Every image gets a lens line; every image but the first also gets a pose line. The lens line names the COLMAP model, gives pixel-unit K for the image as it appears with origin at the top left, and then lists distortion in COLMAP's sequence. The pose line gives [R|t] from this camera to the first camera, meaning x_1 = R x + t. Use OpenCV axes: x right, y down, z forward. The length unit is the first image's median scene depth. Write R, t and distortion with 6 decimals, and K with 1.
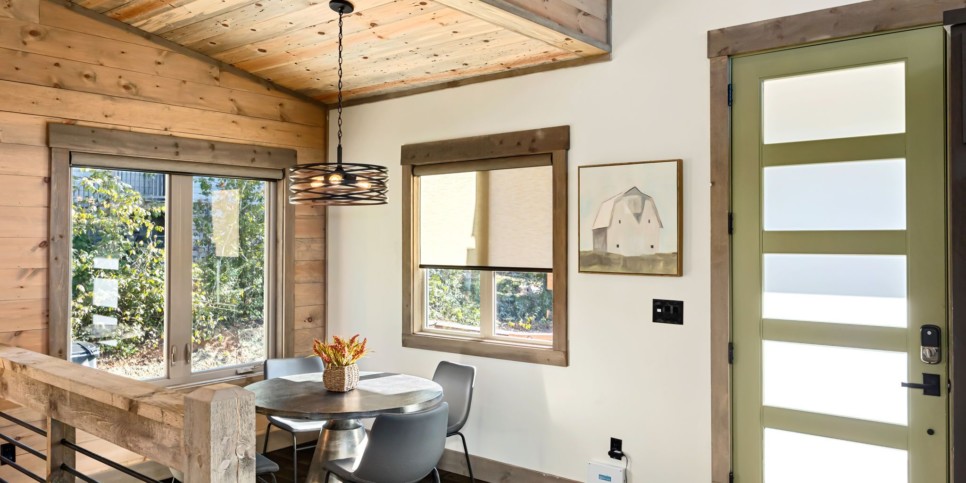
lens RADIAL K [[730.4, 0, 483.3], [0, 730.4, 232.7], [0, 0, 1]] dist [-0.009608, -0.003802]
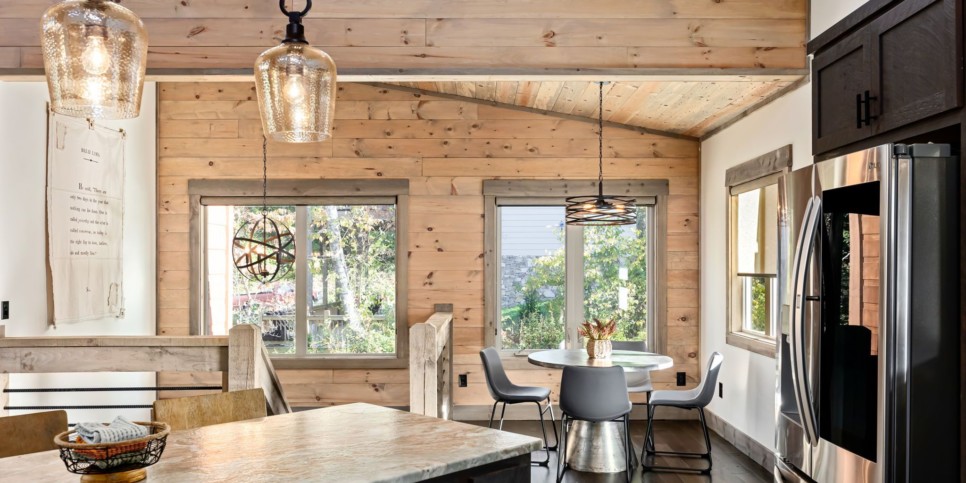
lens RADIAL K [[812.9, 0, 483.6], [0, 812.9, 250.2], [0, 0, 1]] dist [-0.003217, -0.000284]
pose [[0.630631, -0.011575, -0.775997, 0.708704], [0.008196, 0.999932, -0.008255, 0.016660], [0.776040, -0.001154, 0.630683, -0.118804]]
